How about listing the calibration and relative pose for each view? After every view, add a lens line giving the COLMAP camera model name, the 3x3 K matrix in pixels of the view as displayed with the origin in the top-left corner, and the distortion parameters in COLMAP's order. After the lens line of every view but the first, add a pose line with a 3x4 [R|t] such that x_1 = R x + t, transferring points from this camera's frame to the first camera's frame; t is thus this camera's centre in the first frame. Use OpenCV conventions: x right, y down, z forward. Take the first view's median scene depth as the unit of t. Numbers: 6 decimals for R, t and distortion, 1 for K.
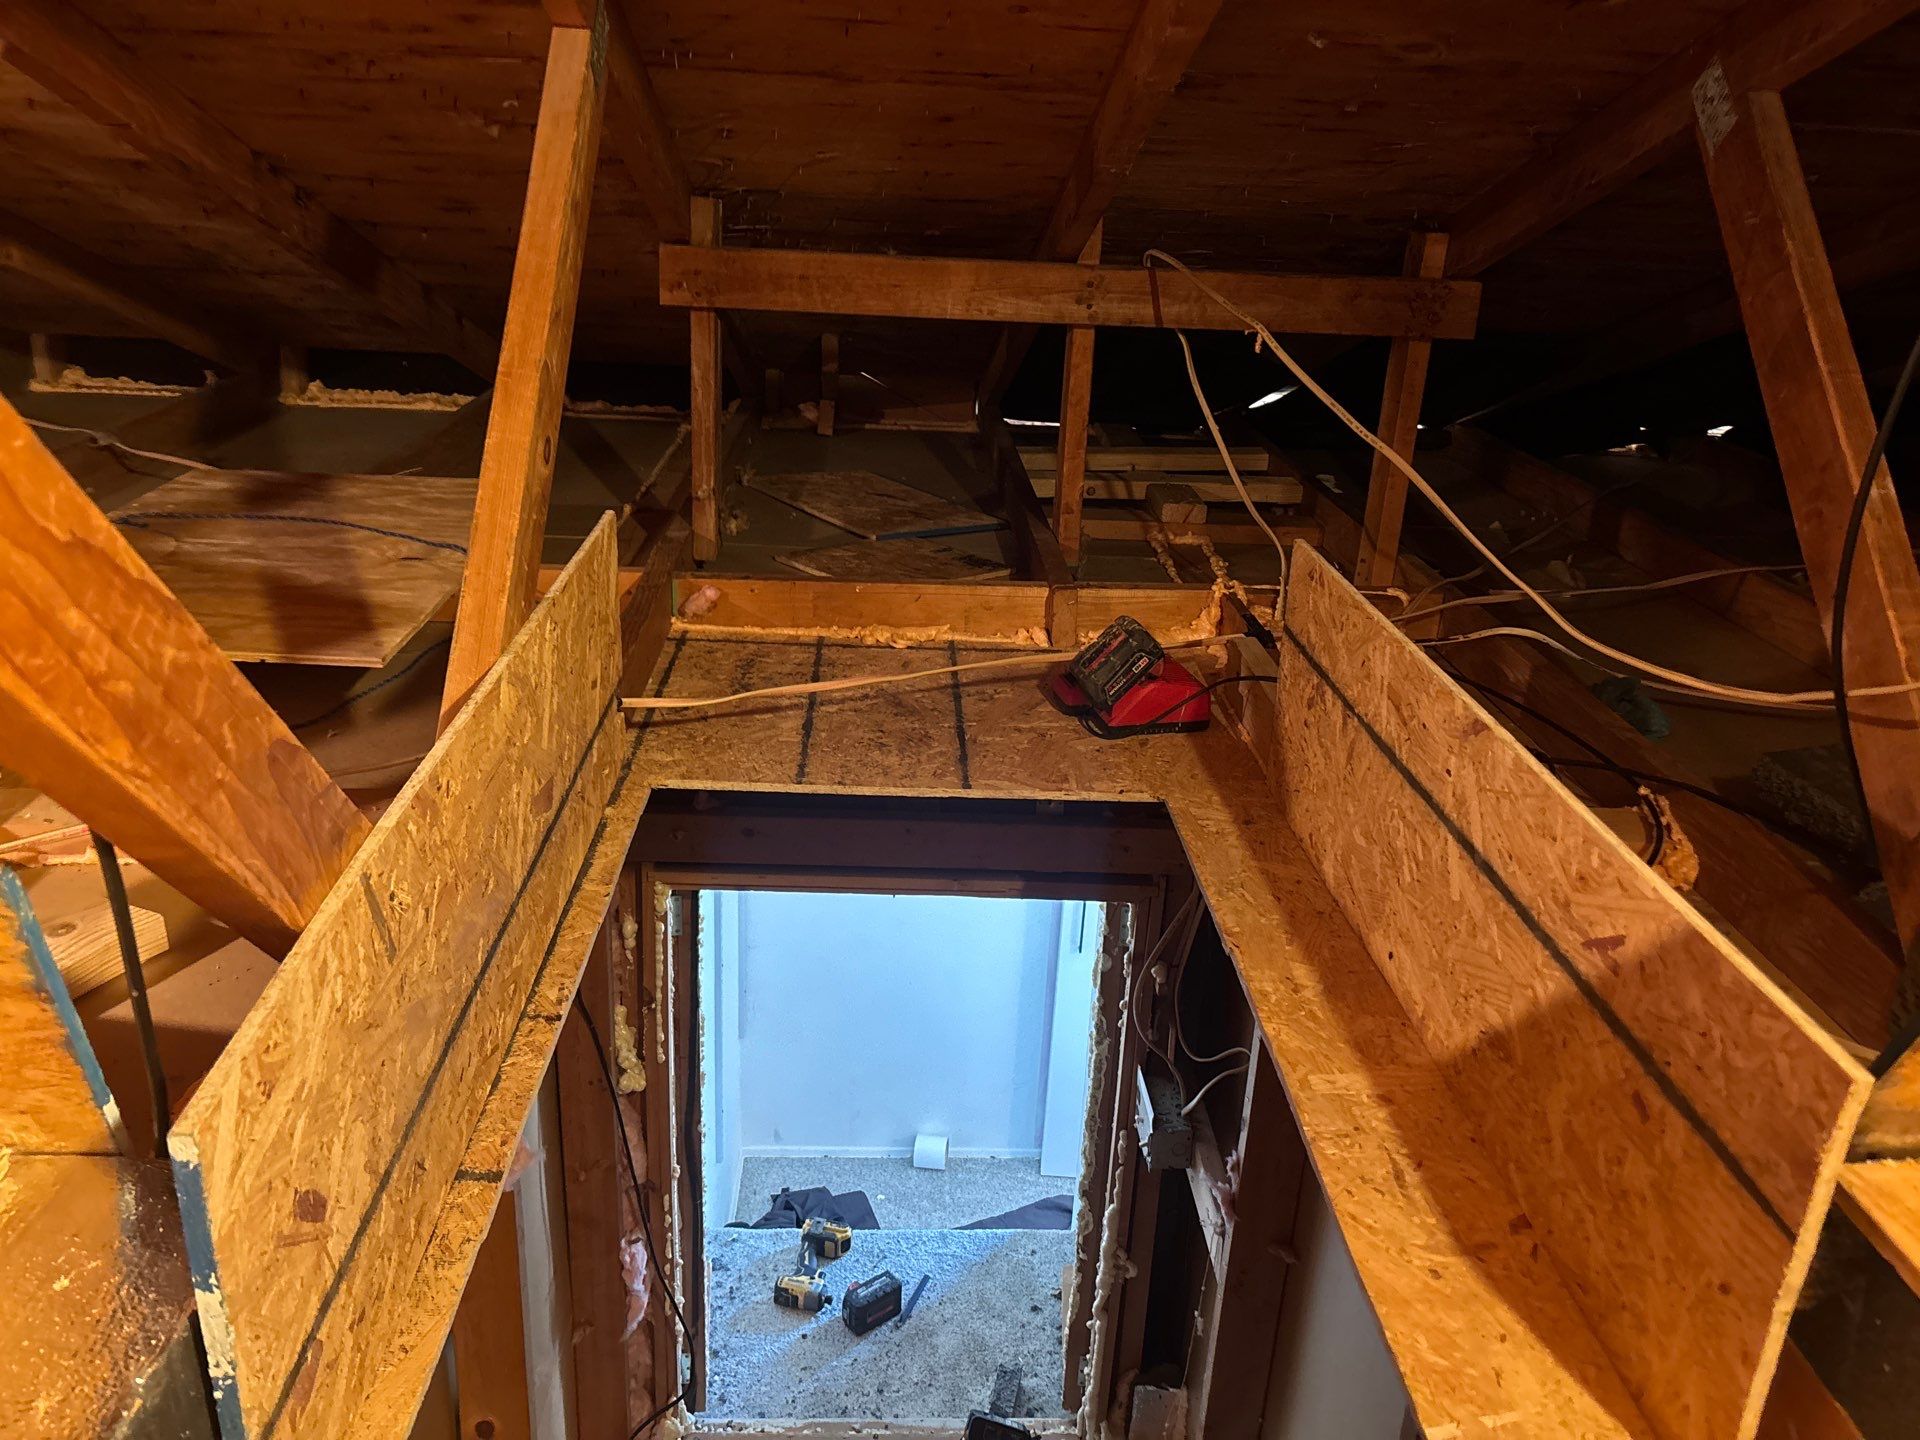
lens RADIAL K [[1458.6, 0, 952.4], [0, 1458.6, 709.1], [0, 0, 1]] dist [0.030142, -0.029439]
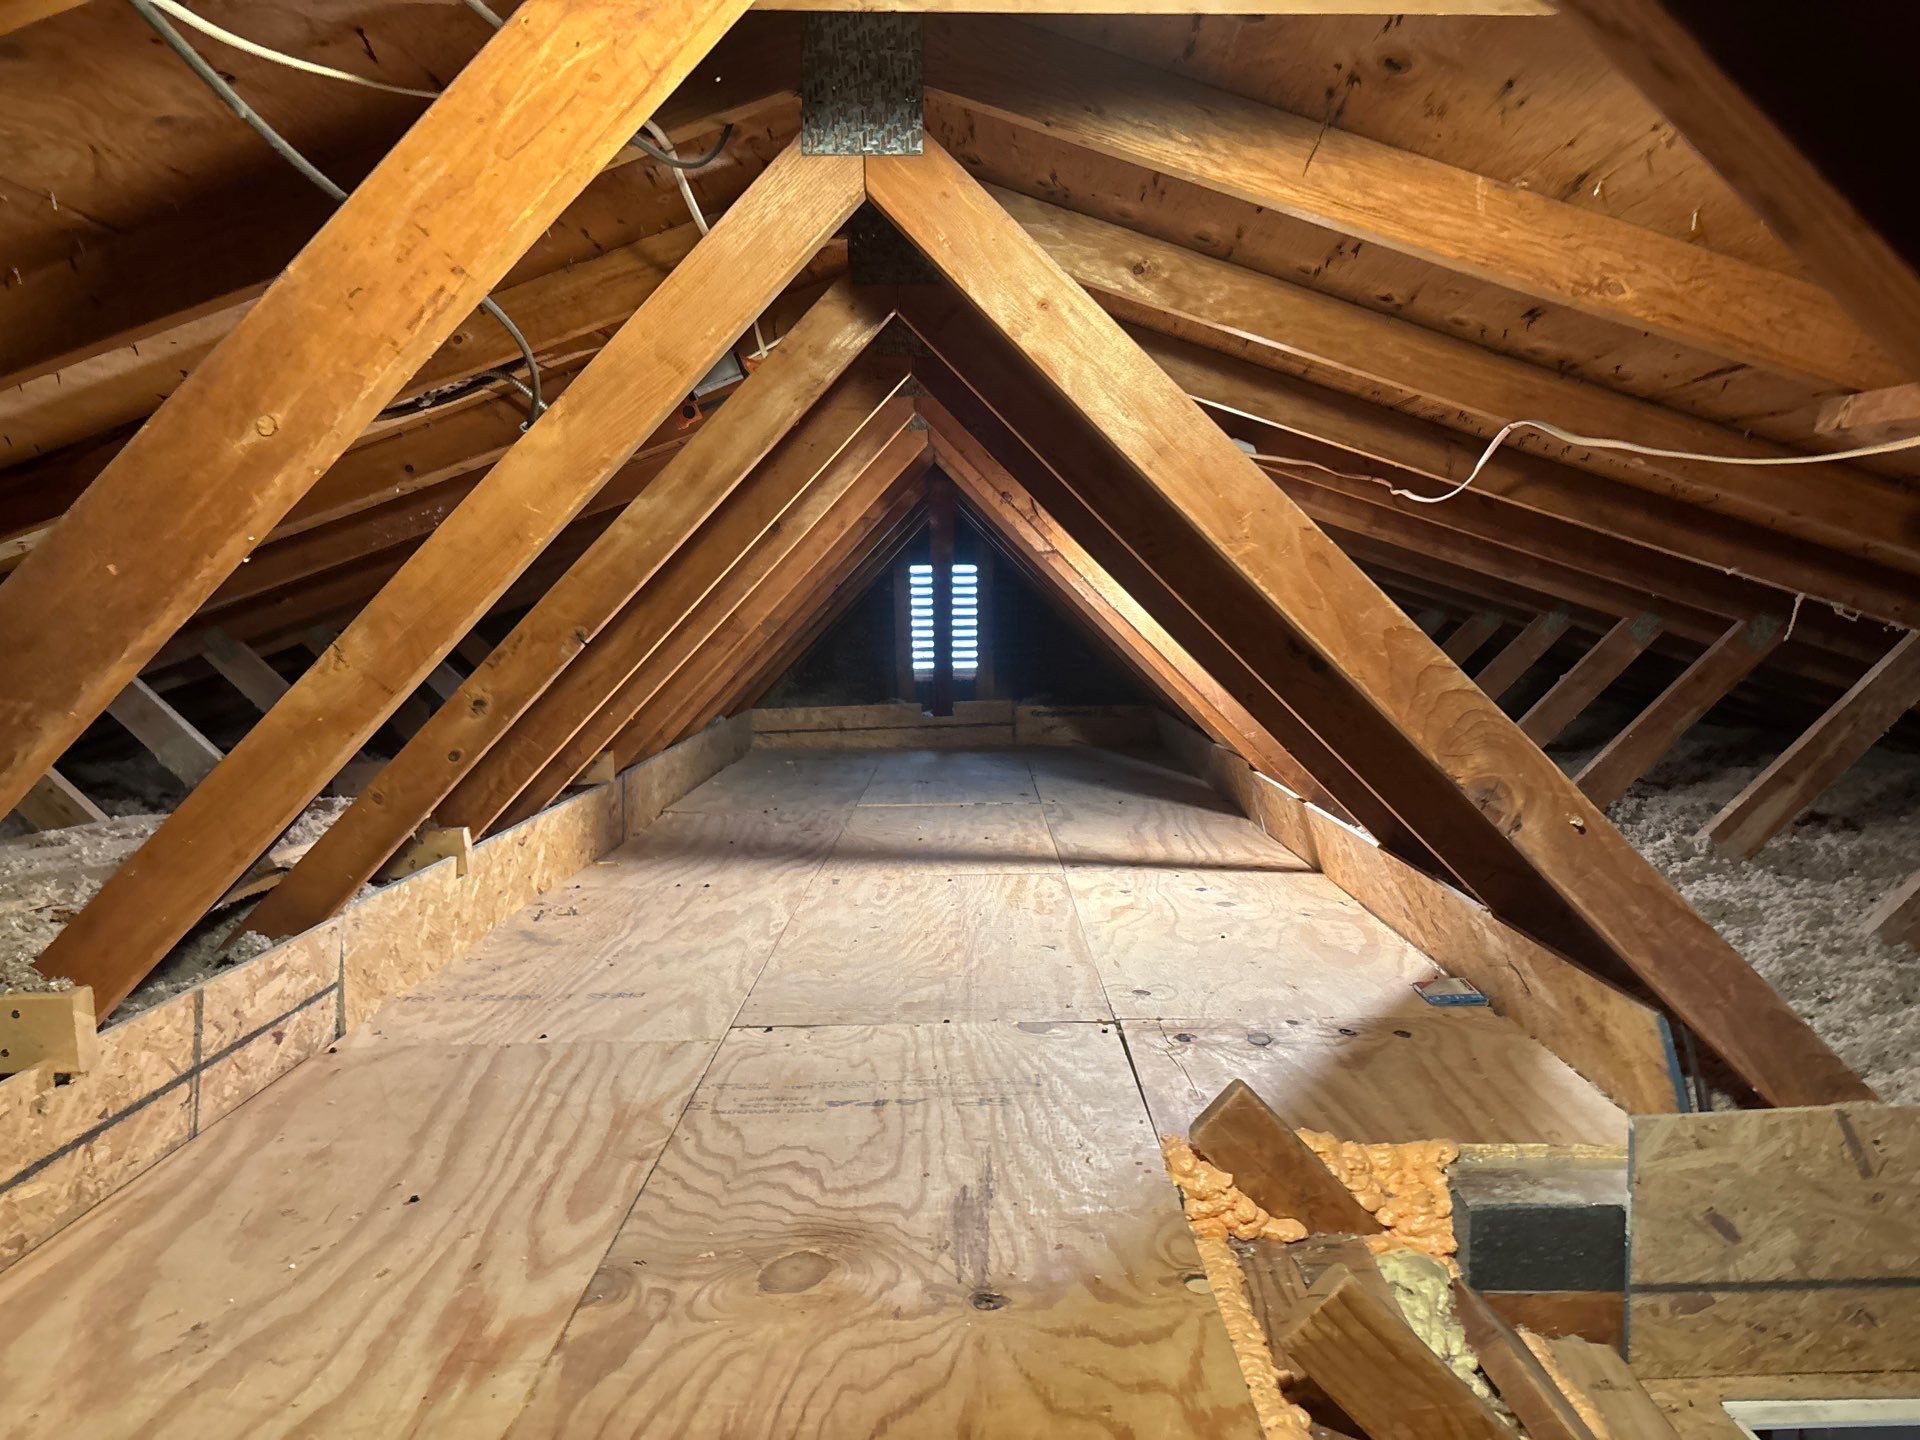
lens RADIAL K [[1458.6, 0, 971.2], [0, 1458.6, 739.0], [0, 0, 1]] dist [0.030142, -0.029439]
pose [[-0.039253, 0.048401, -0.998056, 1.049648], [-0.351663, 0.934257, 0.059138, -0.038225], [0.935303, 0.353301, -0.019651, -0.136150]]
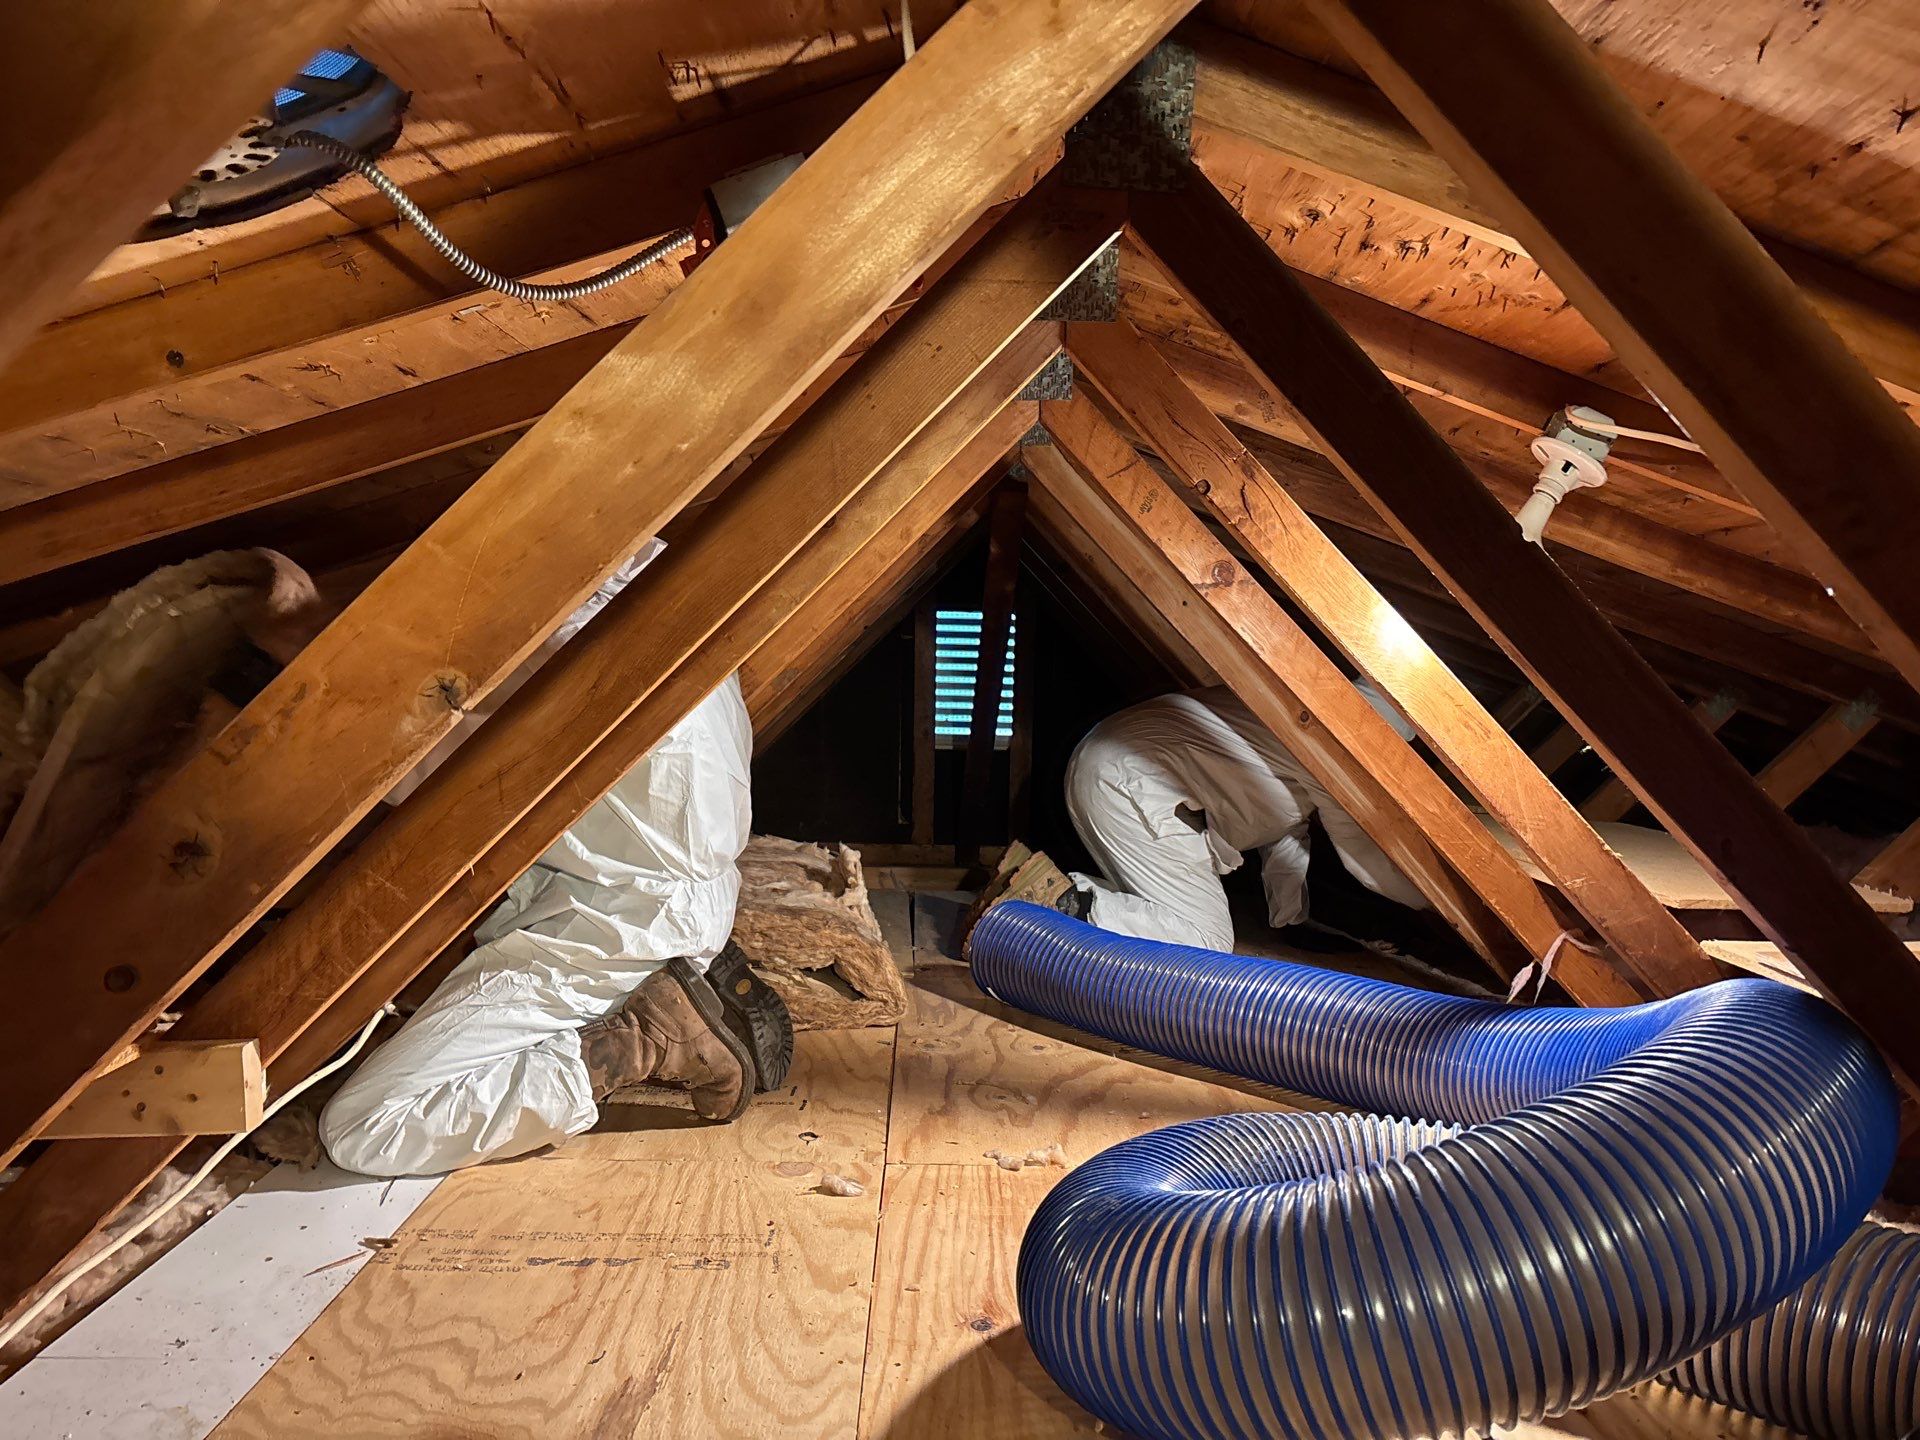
lens RADIAL K [[1458.6, 0, 963.9], [0, 1458.6, 733.9], [0, 0, 1]] dist [0.030142, -0.029439]
pose [[-0.015642, 0.003559, -0.999871, 0.002051], [-0.386496, 0.922244, 0.009329, 0.032064], [0.922158, 0.386592, -0.013050, -0.410368]]
